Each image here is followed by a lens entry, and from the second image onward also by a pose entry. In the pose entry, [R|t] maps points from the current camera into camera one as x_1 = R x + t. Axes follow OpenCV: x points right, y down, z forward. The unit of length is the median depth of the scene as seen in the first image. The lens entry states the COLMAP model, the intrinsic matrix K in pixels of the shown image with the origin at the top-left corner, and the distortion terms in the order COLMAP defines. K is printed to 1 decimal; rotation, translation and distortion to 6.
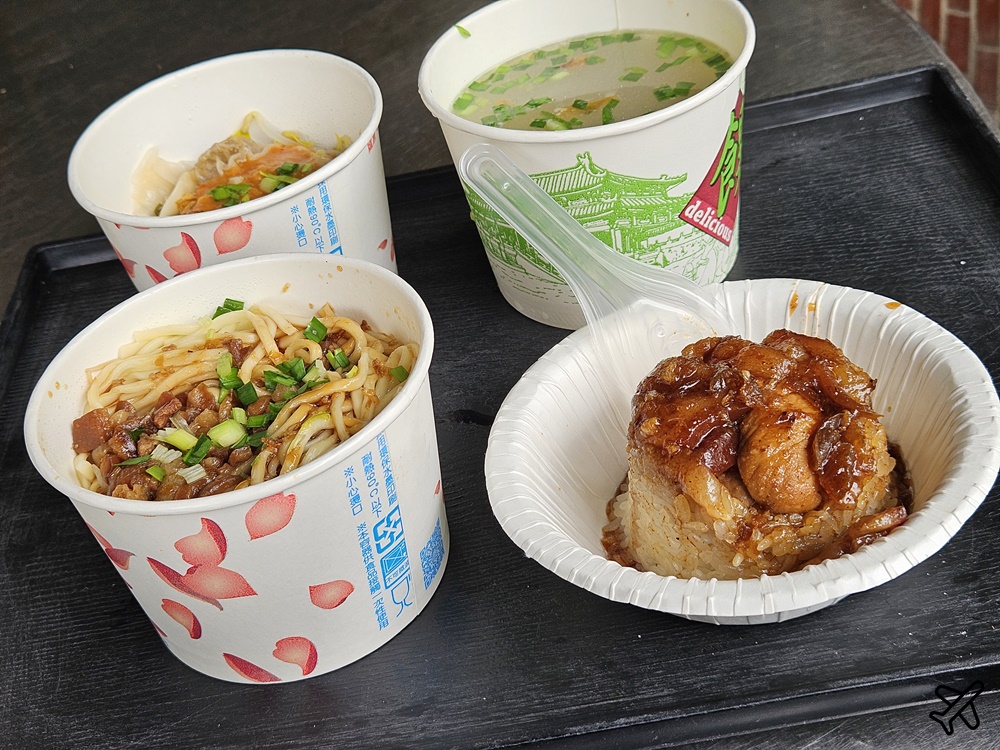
lens RADIAL K [[1333.8, 0, 499.0], [0, 1333.8, 394.4], [0, 0, 1]] dist [0.095950, -0.291714]
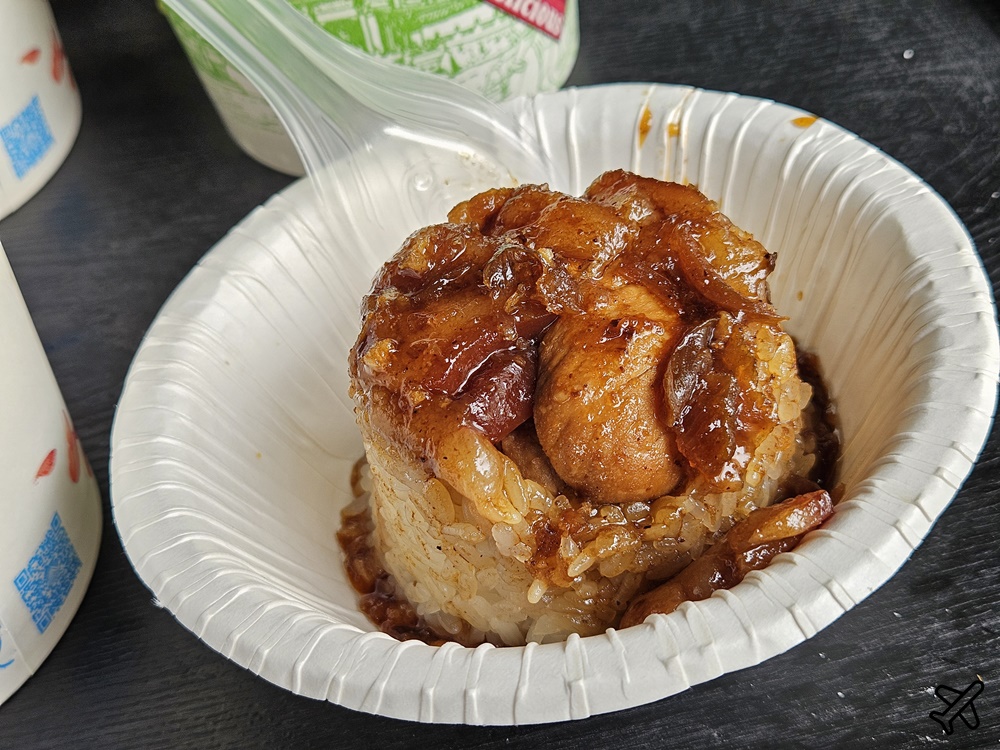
lens RADIAL K [[1333.8, 0, 499.0], [0, 1333.8, 394.4], [0, 0, 1]] dist [0.095950, -0.291714]
pose [[0.997379, -0.047022, 0.054993, 0.119070], [0.040342, 0.992333, 0.116827, -0.020972], [-0.060064, -0.114302, 0.991629, 0.399937]]
